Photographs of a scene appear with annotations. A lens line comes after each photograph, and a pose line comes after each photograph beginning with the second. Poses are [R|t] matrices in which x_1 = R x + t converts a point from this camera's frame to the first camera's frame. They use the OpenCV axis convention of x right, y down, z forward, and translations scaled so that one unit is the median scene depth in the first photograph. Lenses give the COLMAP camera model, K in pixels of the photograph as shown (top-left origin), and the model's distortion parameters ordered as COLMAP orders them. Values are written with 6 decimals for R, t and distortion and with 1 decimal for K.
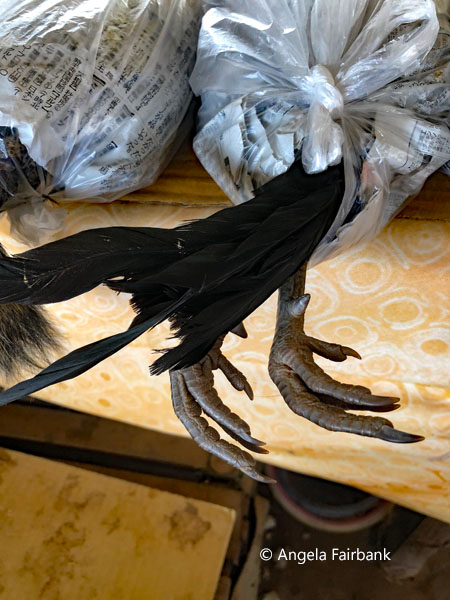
lens RADIAL K [[457.3, 0, 225.0], [0, 457.3, 300.0], [0, 0, 1]] dist [-0.005117, -0.017151]
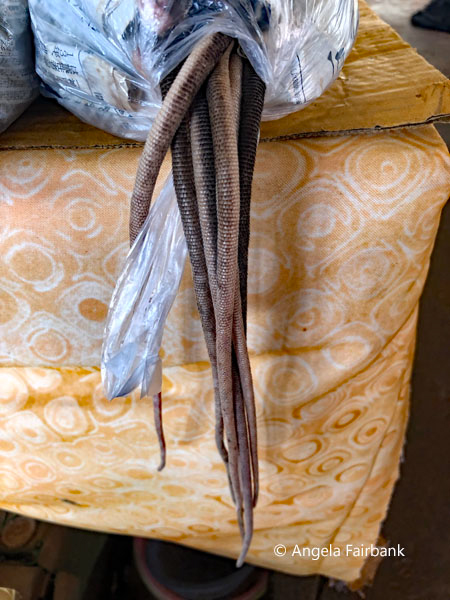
lens RADIAL K [[457.3, 0, 225.0], [0, 457.3, 300.0], [0, 0, 1]] dist [-0.005117, -0.017151]
pose [[0.991633, -0.084949, 0.097194, 0.689948], [0.102214, 0.976585, -0.189296, 0.299059], [-0.078838, 0.197647, 0.977098, 0.192356]]
